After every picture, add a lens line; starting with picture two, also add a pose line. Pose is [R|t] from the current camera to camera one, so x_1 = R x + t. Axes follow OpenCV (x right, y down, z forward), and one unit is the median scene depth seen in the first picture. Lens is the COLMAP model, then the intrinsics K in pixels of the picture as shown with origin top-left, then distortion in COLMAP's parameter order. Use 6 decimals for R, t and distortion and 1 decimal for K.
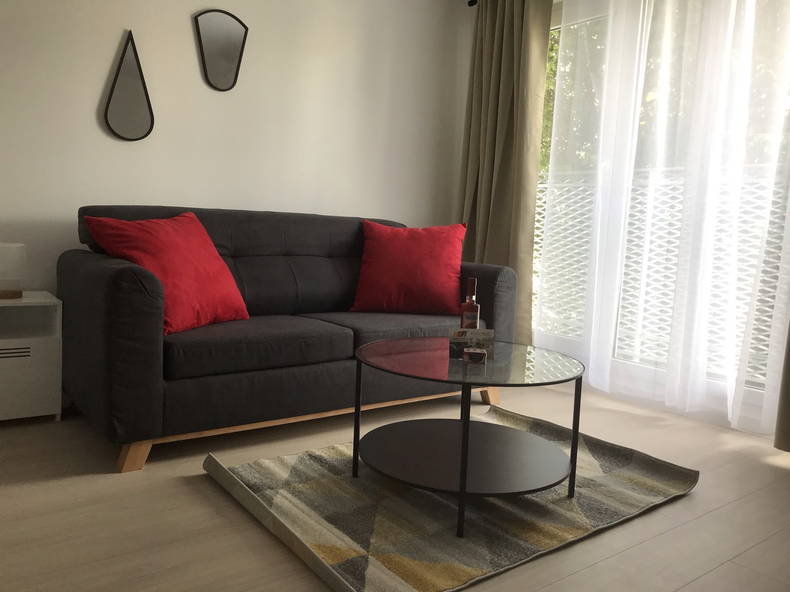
lens RADIAL K [[645.2, 0, 391.7], [0, 645.2, 296.8], [0, 0, 1]] dist [0.038480, -0.037509]
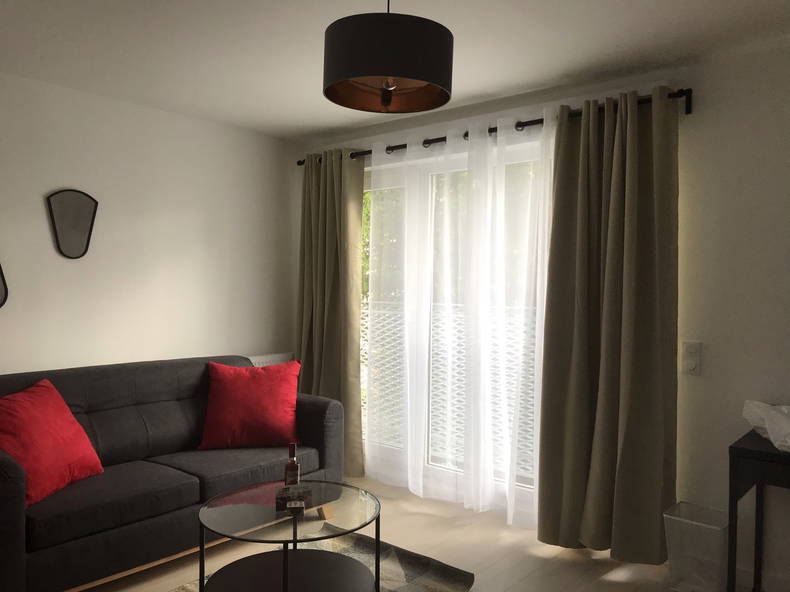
lens RADIAL K [[645.2, 0, 390.6], [0, 645.2, 300.3], [0, 0, 1]] dist [0.038480, -0.037509]
pose [[0.977180, -0.033988, 0.209677, 0.036923], [0.051627, 0.995518, -0.079233, -0.133524], [-0.206045, 0.088250, 0.974555, -0.209343]]
